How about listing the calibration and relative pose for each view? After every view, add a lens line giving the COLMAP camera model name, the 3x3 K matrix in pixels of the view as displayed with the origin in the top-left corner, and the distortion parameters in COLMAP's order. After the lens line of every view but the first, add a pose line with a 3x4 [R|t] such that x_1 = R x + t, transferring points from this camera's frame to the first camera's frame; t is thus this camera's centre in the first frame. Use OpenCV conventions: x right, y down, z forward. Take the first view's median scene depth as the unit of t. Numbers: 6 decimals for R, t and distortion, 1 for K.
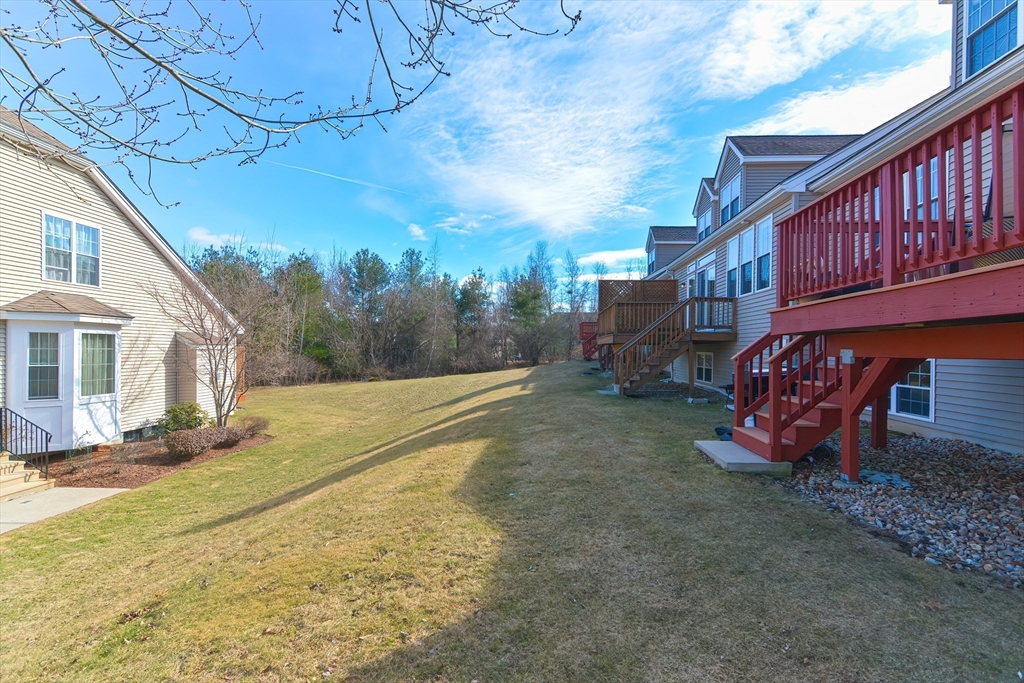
lens RADIAL K [[536.1, 0, 512.0], [0, 536.1, 341.5], [0, 0, 1]] dist [-0.000641, -0.000083]
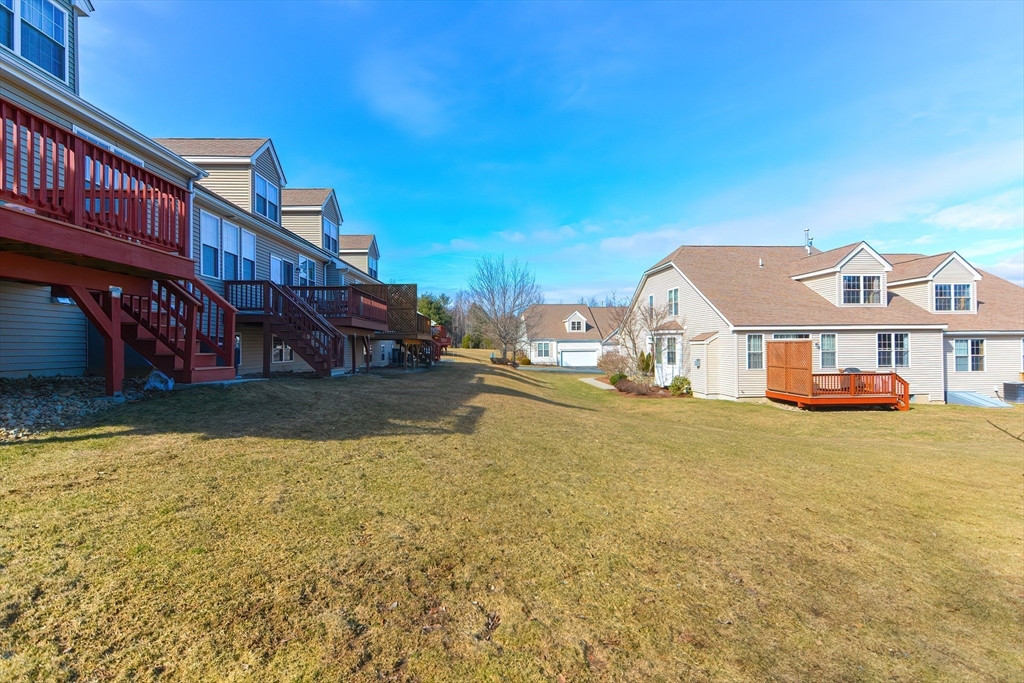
lens RADIAL K [[536.1, 0, 512.0], [0, 536.1, 341.5], [0, 0, 1]] dist [-0.000641, -0.000083]
pose [[-0.994713, 0.008811, -0.102315, 0.102206], [0.011015, 0.999719, -0.020994, 0.038543], [0.102102, -0.022010, -0.994530, 3.043841]]
